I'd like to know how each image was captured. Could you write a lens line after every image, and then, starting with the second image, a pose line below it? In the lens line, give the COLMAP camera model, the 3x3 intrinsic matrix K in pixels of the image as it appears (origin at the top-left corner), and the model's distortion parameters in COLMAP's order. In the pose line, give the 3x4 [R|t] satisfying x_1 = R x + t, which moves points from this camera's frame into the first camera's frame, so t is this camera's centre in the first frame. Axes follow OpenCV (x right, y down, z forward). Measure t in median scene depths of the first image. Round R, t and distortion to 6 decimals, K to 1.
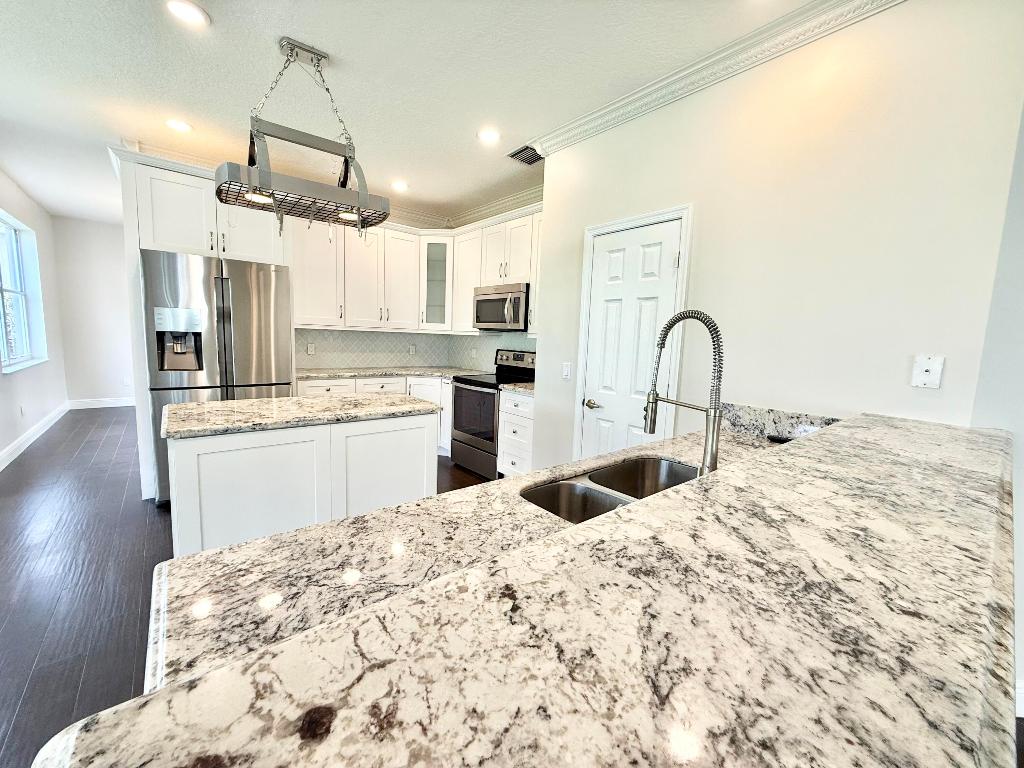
lens RADIAL K [[407.7, 0, 509.8], [0, 407.7, 385.8], [0, 0, 1]] dist [0.000552, -0.000440]
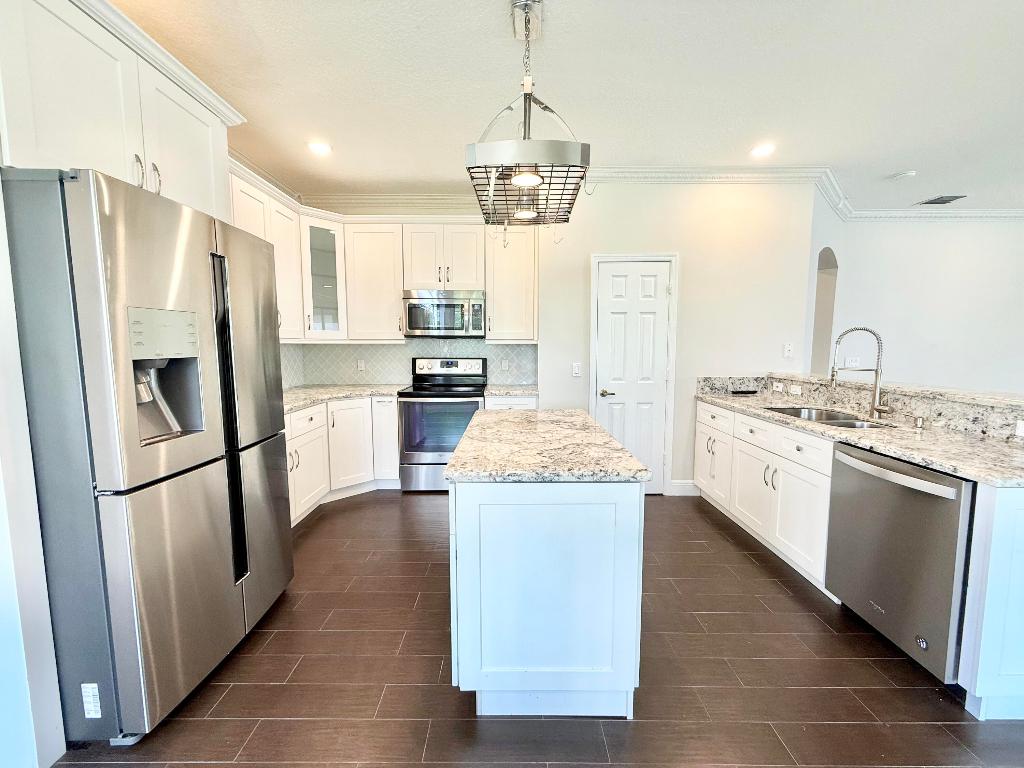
lens RADIAL K [[407.7, 0, 509.2], [0, 407.7, 381.4], [0, 0, 1]] dist [0.000552, -0.000440]
pose [[0.642188, -0.110415, 0.758553, -1.270935], [0.118417, 0.991982, 0.044142, -0.110991], [-0.757345, 0.061479, 0.650114, 0.525970]]
